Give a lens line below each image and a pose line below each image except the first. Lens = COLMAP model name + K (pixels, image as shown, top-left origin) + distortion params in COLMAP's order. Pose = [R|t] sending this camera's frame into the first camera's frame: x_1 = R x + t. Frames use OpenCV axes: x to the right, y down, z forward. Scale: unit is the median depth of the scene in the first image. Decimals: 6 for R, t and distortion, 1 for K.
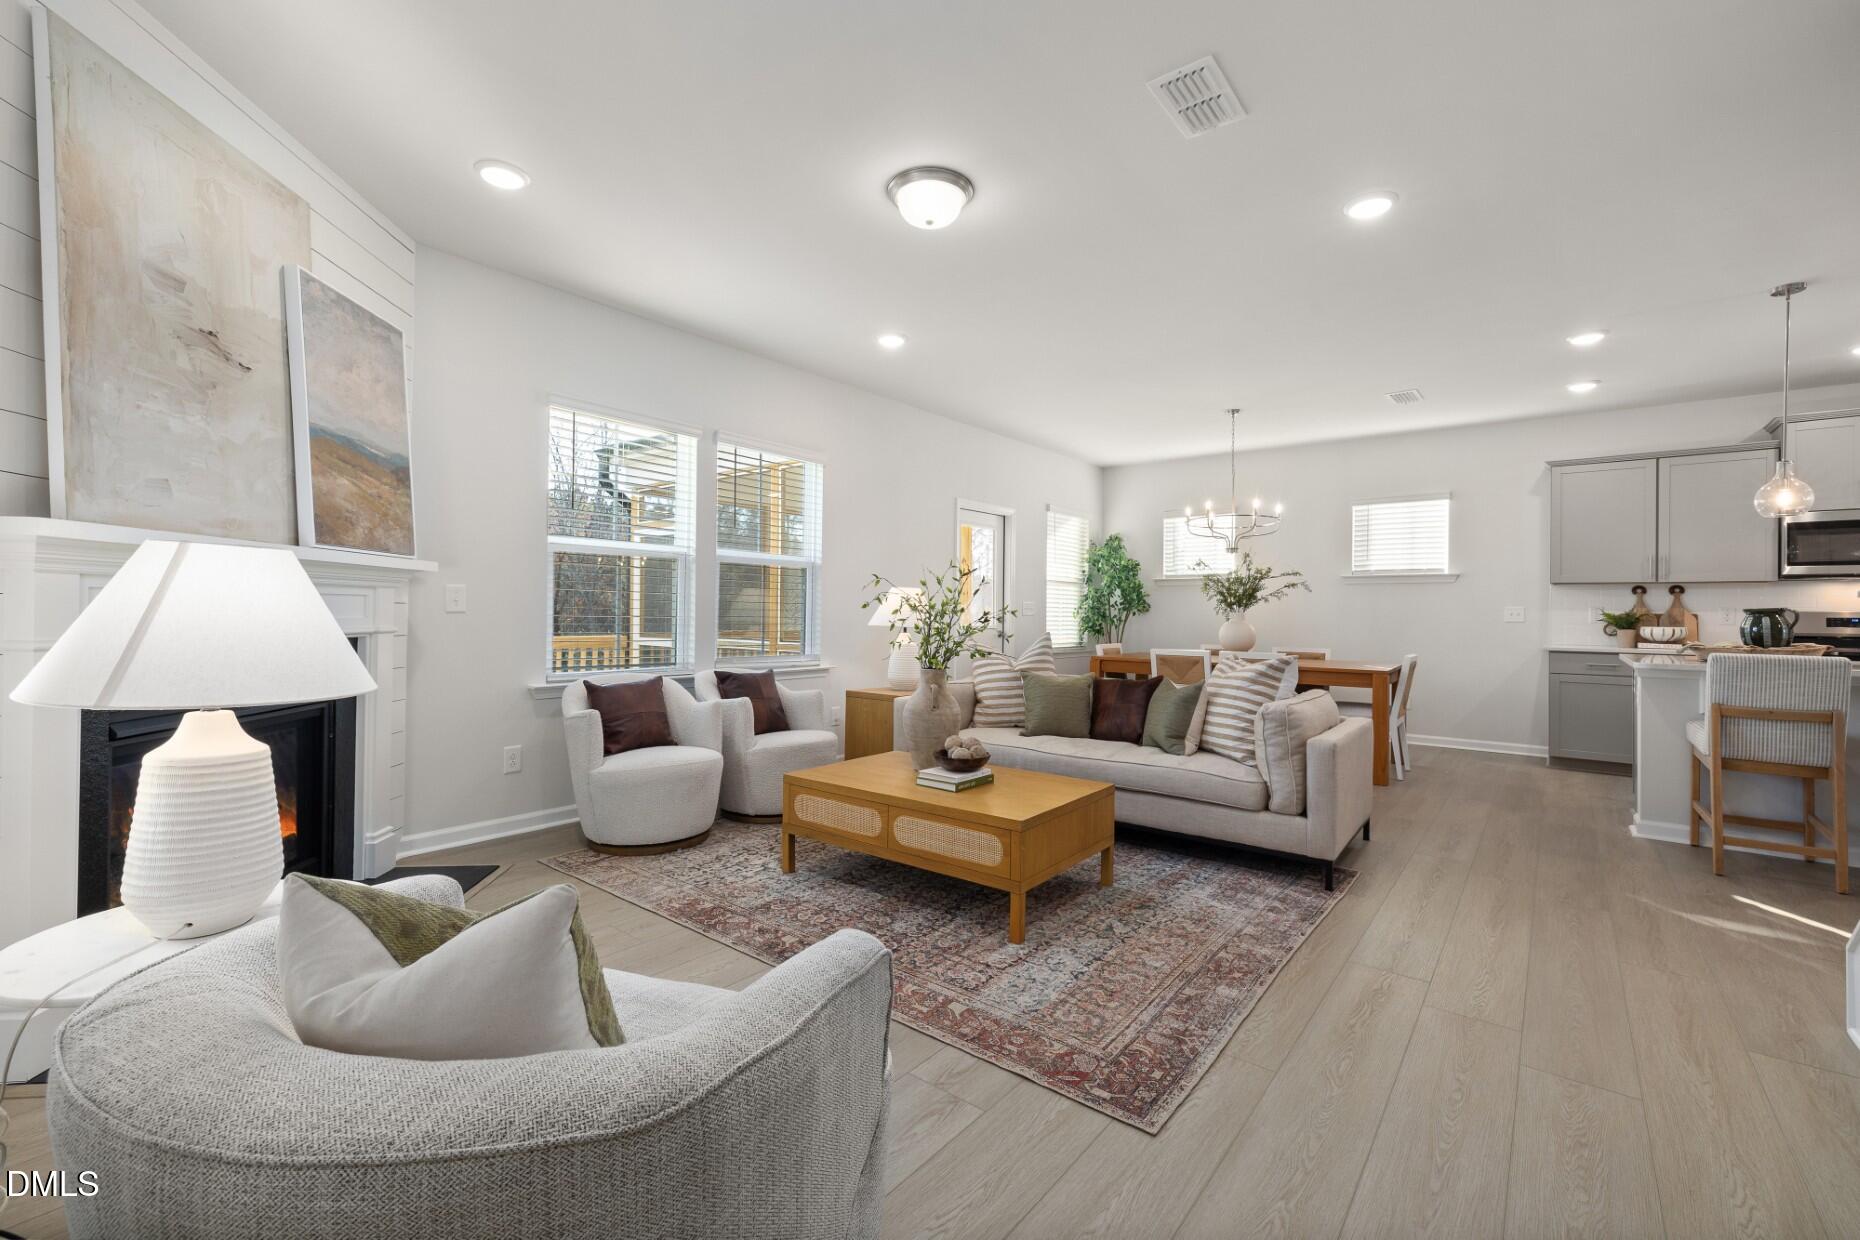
lens RADIAL K [[778.3, 0, 923.0], [0, 778.3, 612.9], [0, 0, 1]] dist [-0.001973, -0.000086]
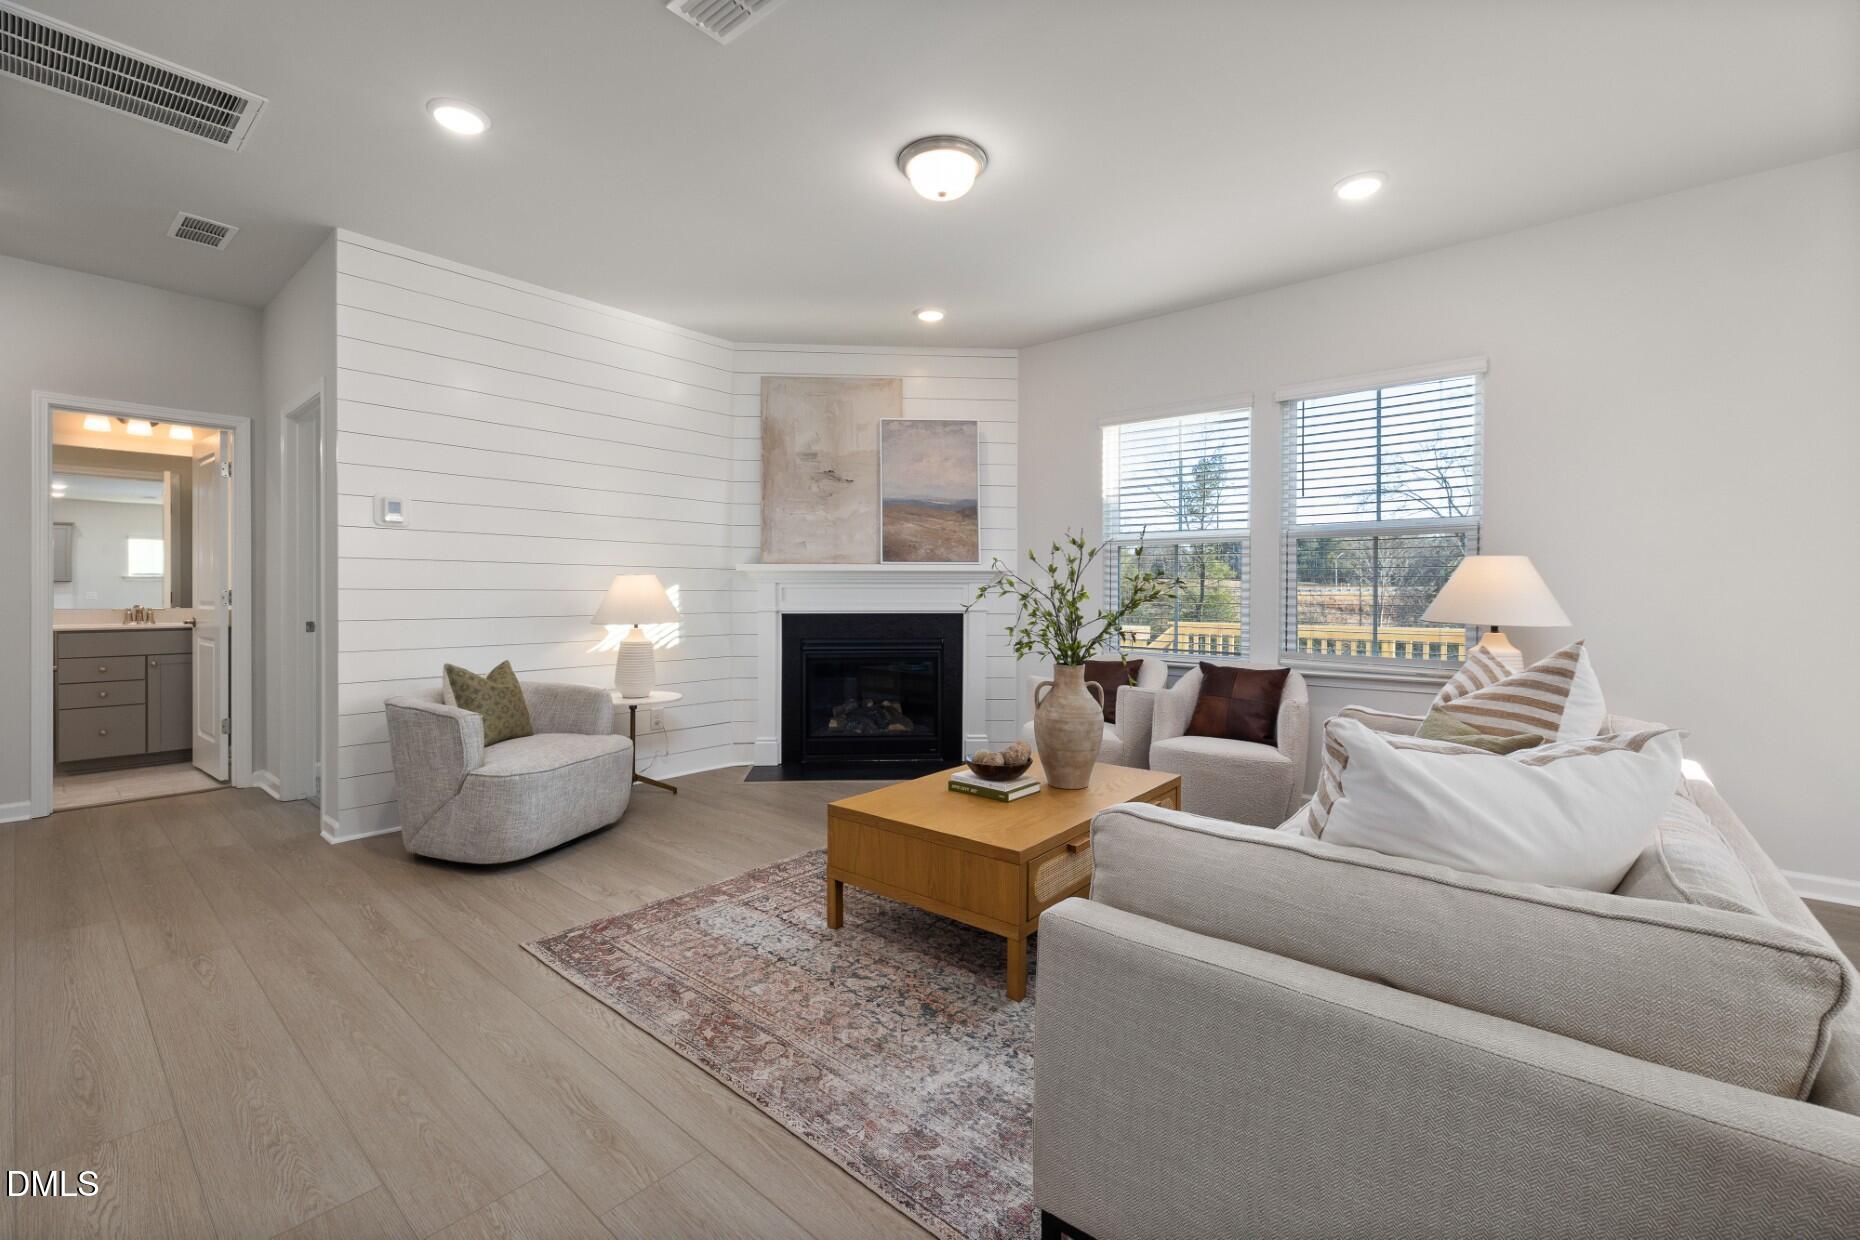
lens RADIAL K [[778.3, 0, 925.2], [0, 778.3, 605.6], [0, 0, 1]] dist [-0.001973, -0.000086]
pose [[-0.018182, 0.006757, -0.999812, 1.236057], [-0.004874, 0.999965, 0.006846, 0.004820], [0.999823, 0.004997, -0.018148, 1.257591]]
